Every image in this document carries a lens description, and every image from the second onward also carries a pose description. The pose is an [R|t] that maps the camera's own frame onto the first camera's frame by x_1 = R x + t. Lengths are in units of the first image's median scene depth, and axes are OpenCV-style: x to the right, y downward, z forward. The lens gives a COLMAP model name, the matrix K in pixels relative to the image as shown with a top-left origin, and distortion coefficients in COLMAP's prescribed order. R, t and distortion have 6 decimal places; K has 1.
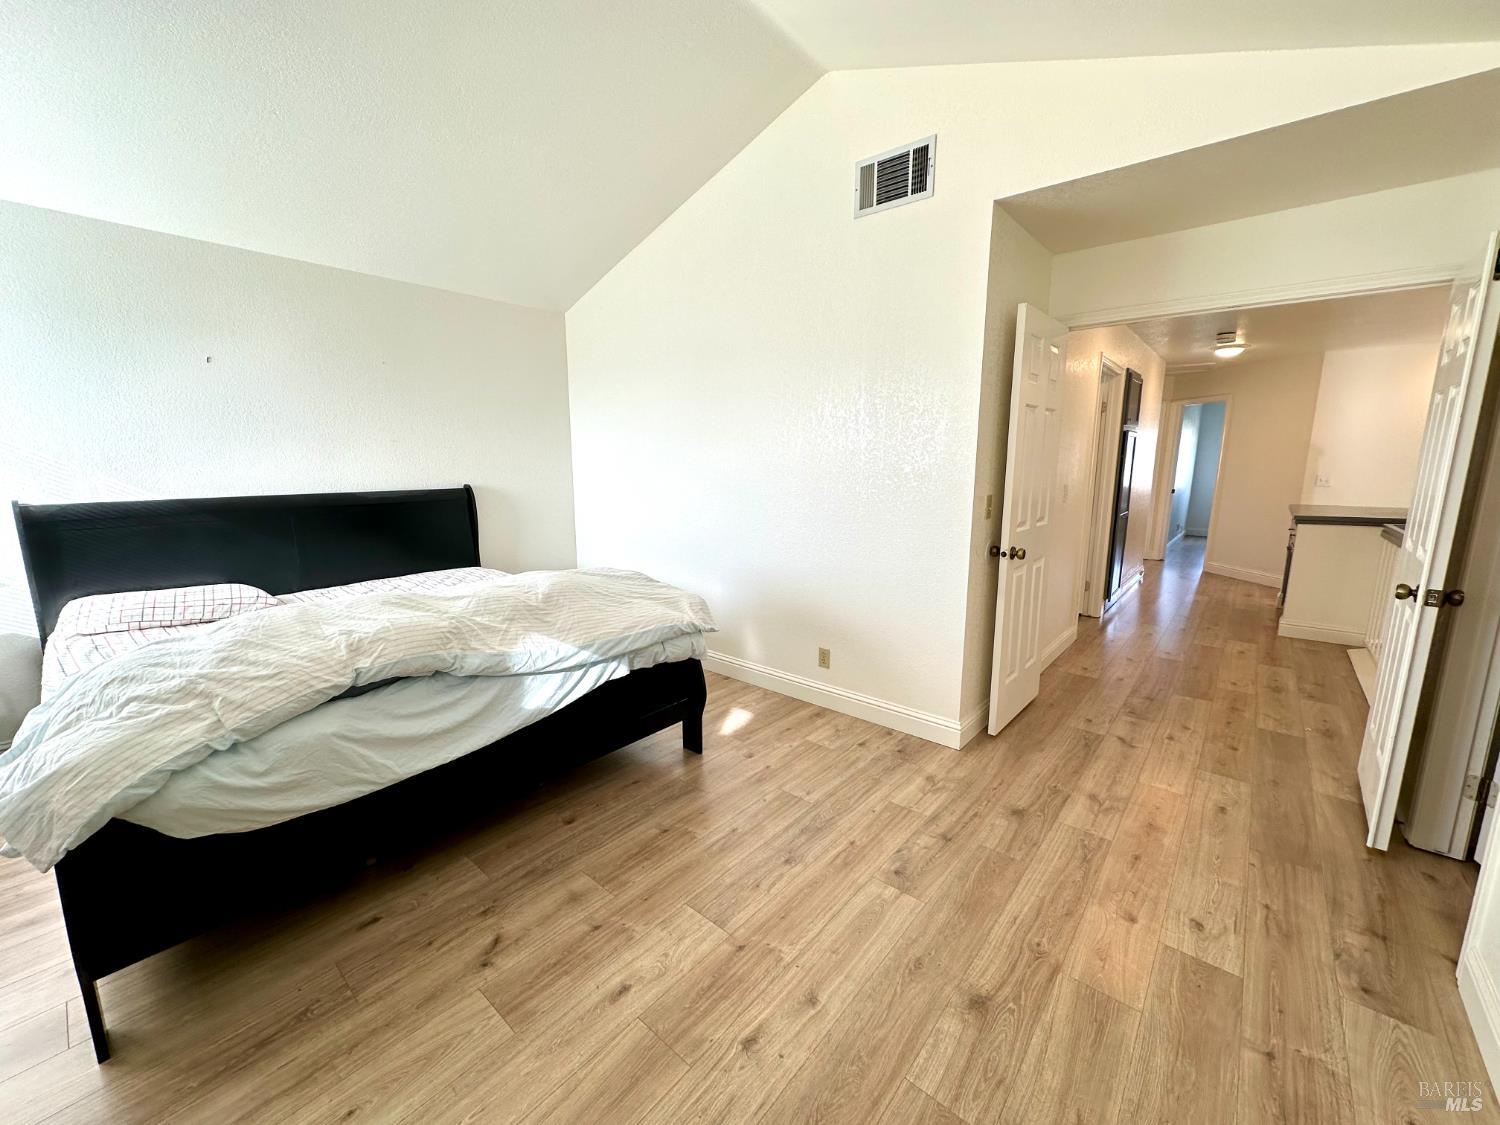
lens RADIAL K [[597.7, 0, 748.9], [0, 597.7, 560.6], [0, 0, 1]] dist [-0.002852, 0.001105]
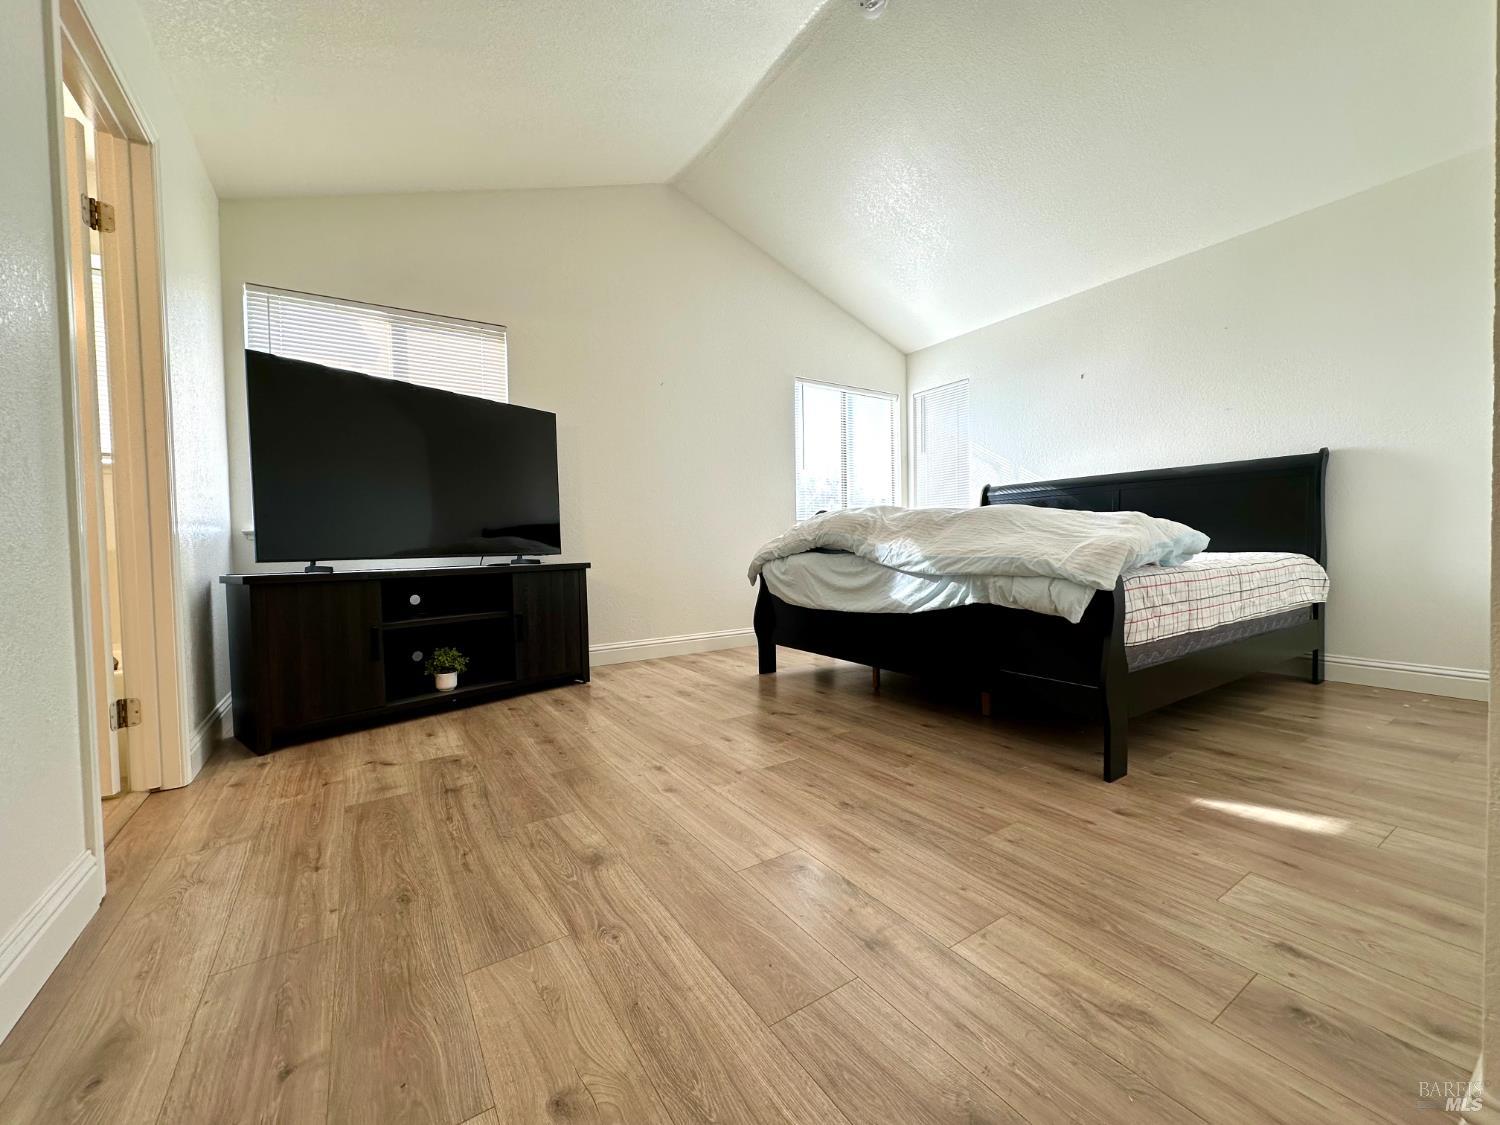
lens RADIAL K [[597.7, 0, 749.5], [0, 597.7, 563.0], [0, 0, 1]] dist [-0.002852, 0.001105]
pose [[-0.278900, 0.032903, -0.959756, 0.977997], [-0.147796, 0.986035, 0.076753, 0.138653], [0.948879, 0.163254, -0.270142, 1.142825]]
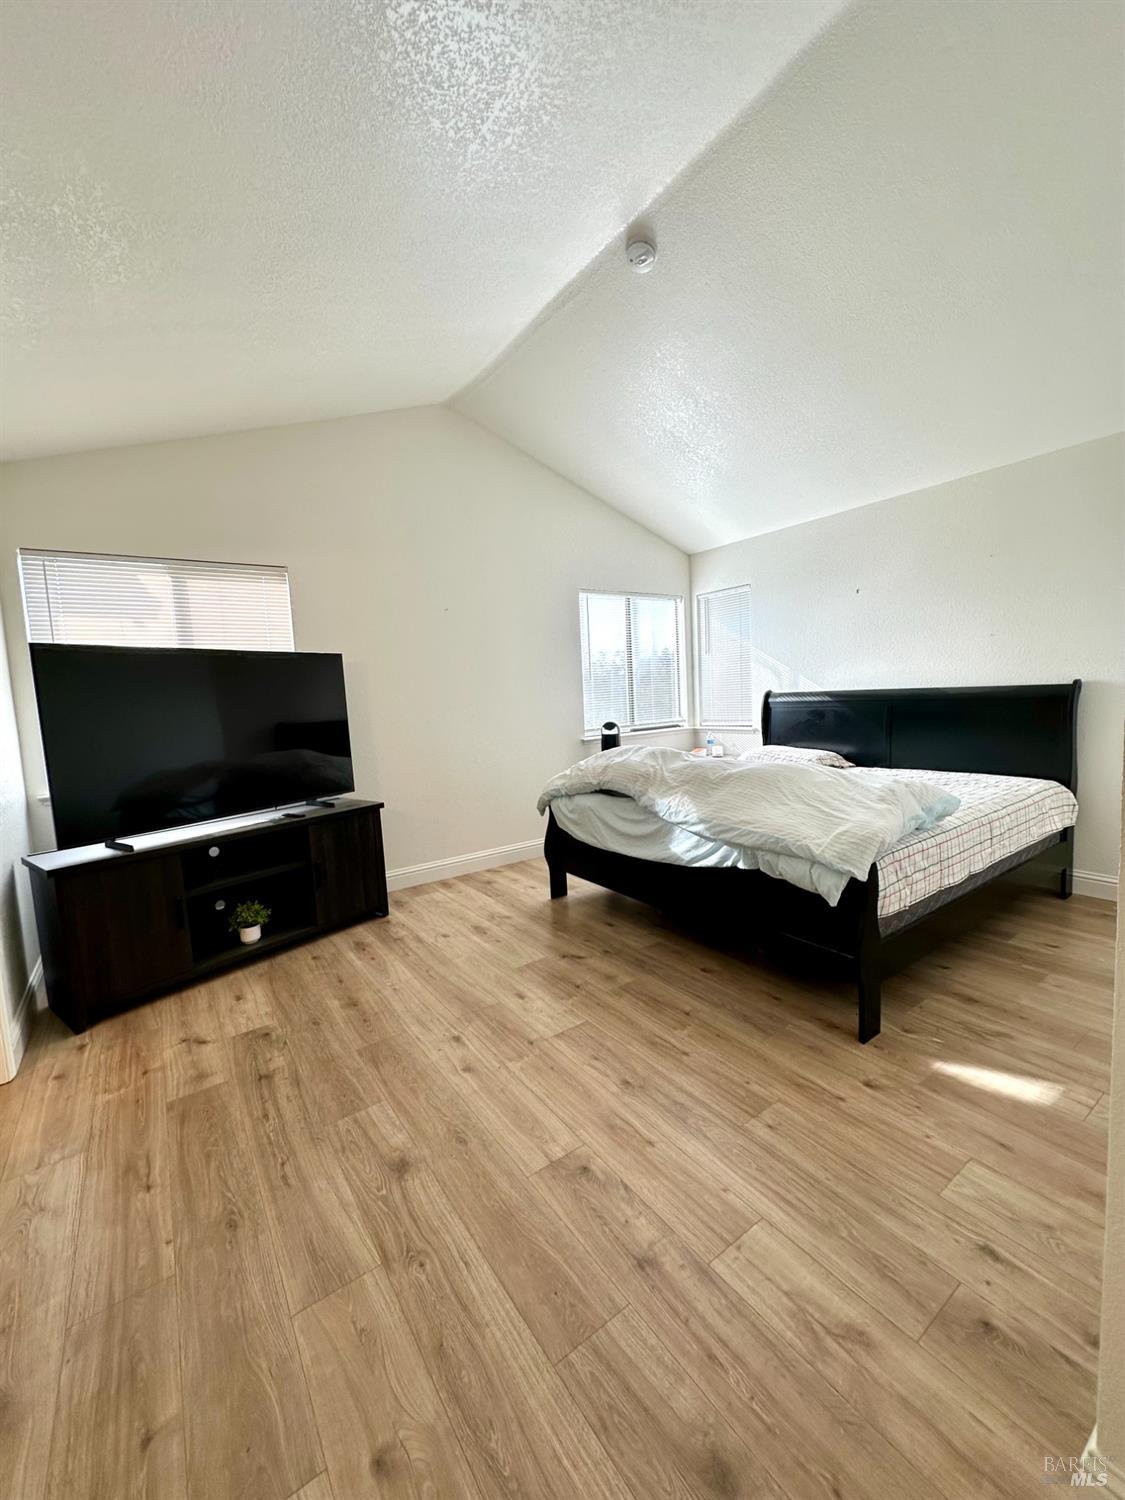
lens RADIAL K [[597.7, 0, 563.4], [0, 597.7, 749.8], [0, 0, 1]] dist [-0.002852, 0.001105]
pose [[-0.247675, 0.104290, -0.963214, 1.015636], [-0.120650, 0.983130, 0.137470, -0.131337], [0.961301, 0.150260, -0.230915, 1.141490]]
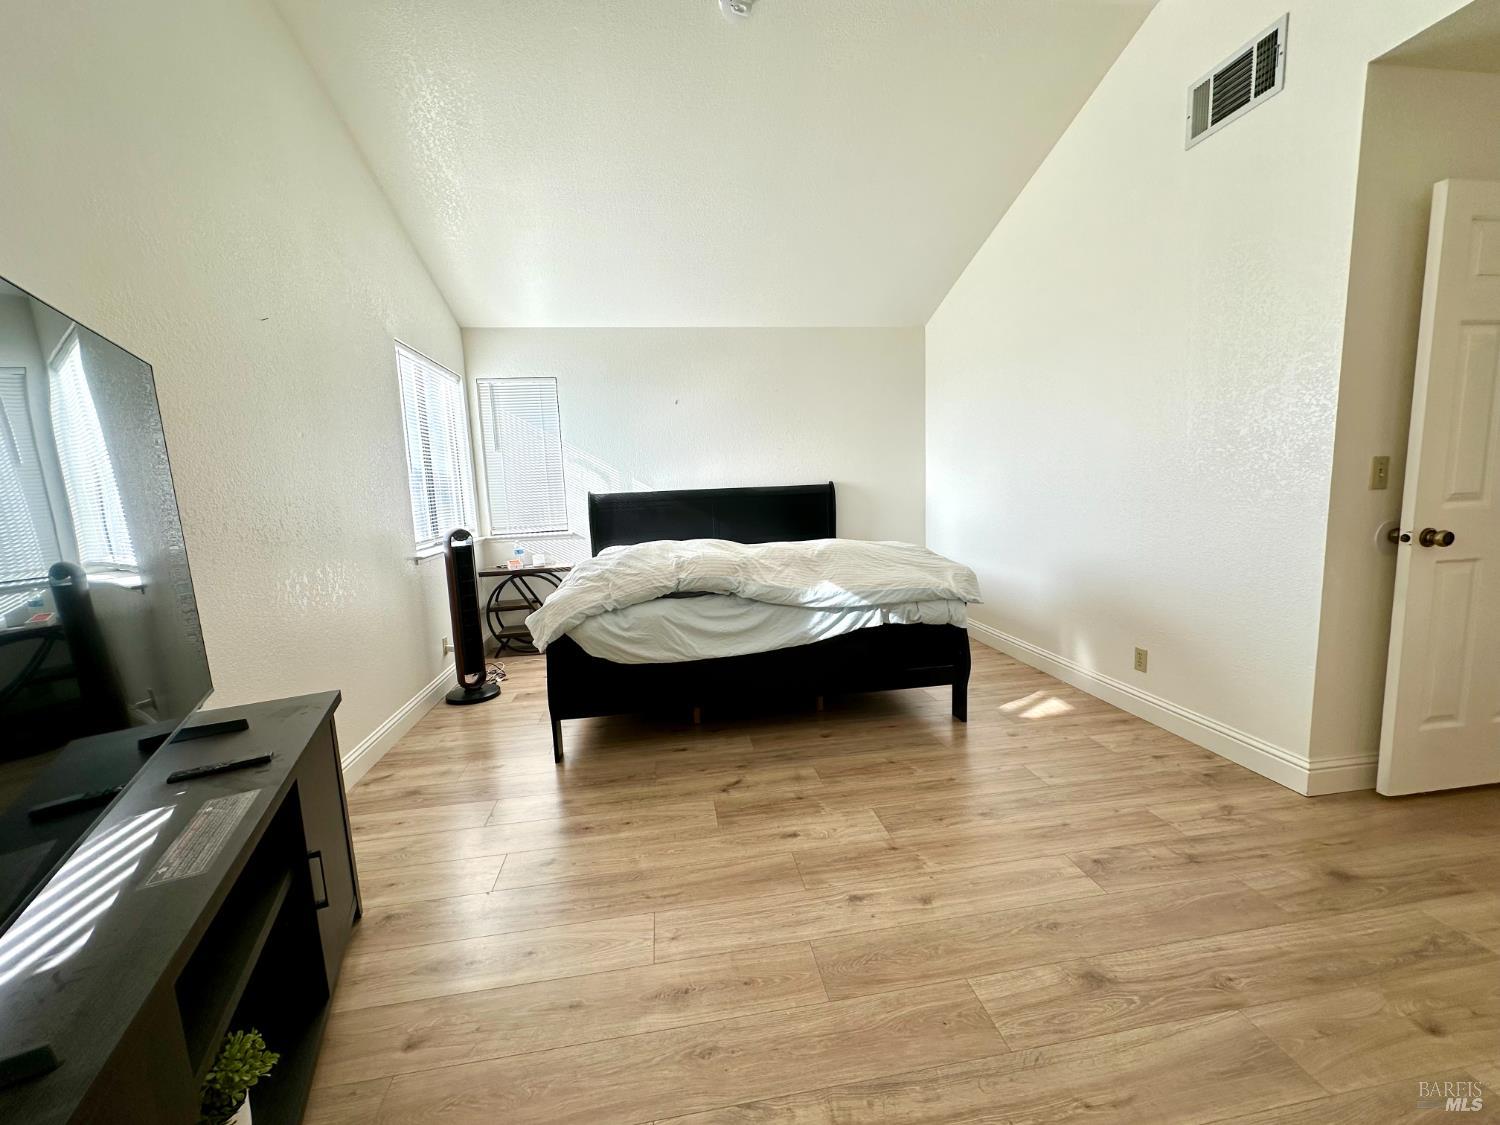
lens RADIAL K [[597.7, 0, 749.3], [0, 597.7, 560.4], [0, 0, 1]] dist [-0.002852, 0.001105]
pose [[0.756808, 0.050862, -0.651656, 0.445528], [-0.071373, 0.997437, -0.005040, 0.111710], [0.649729, 0.050325, 0.758498, -0.067678]]
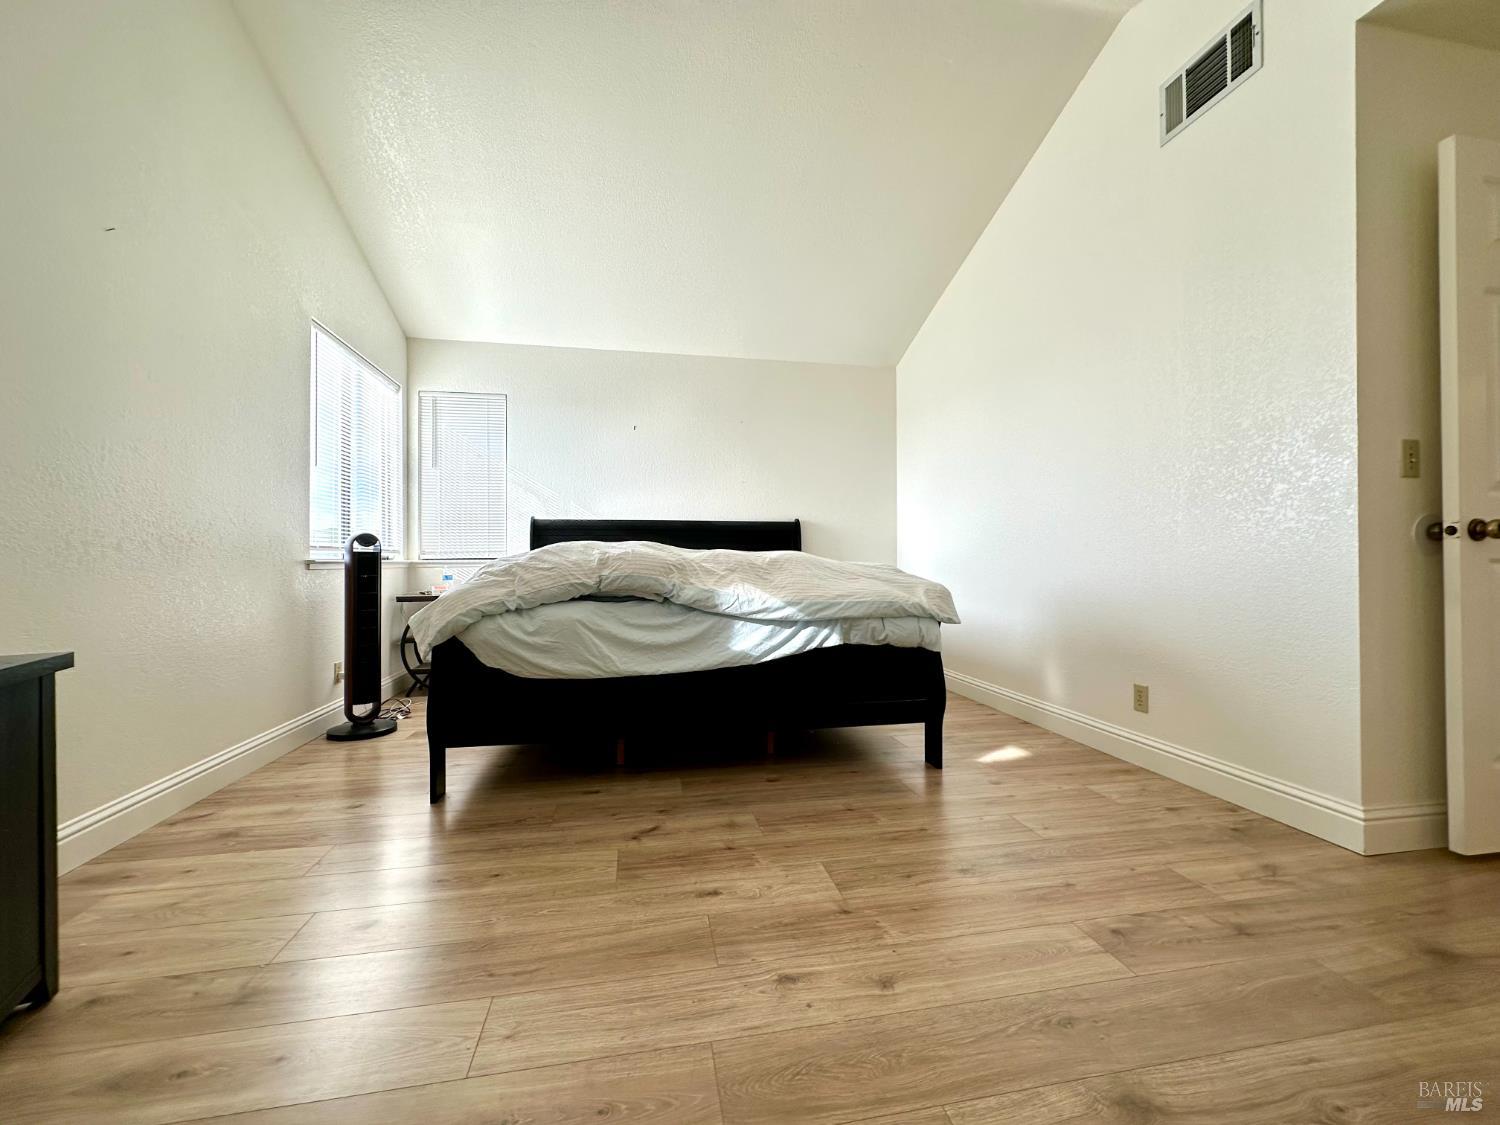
lens RADIAL K [[597.7, 0, 749.0], [0, 597.7, 560.5], [0, 0, 1]] dist [-0.002852, 0.001105]
pose [[0.779657, -0.008501, -0.626149, 0.374066], [-0.102731, 0.984624, -0.141285, 0.262258], [0.617722, 0.174479, 0.766796, 0.160234]]
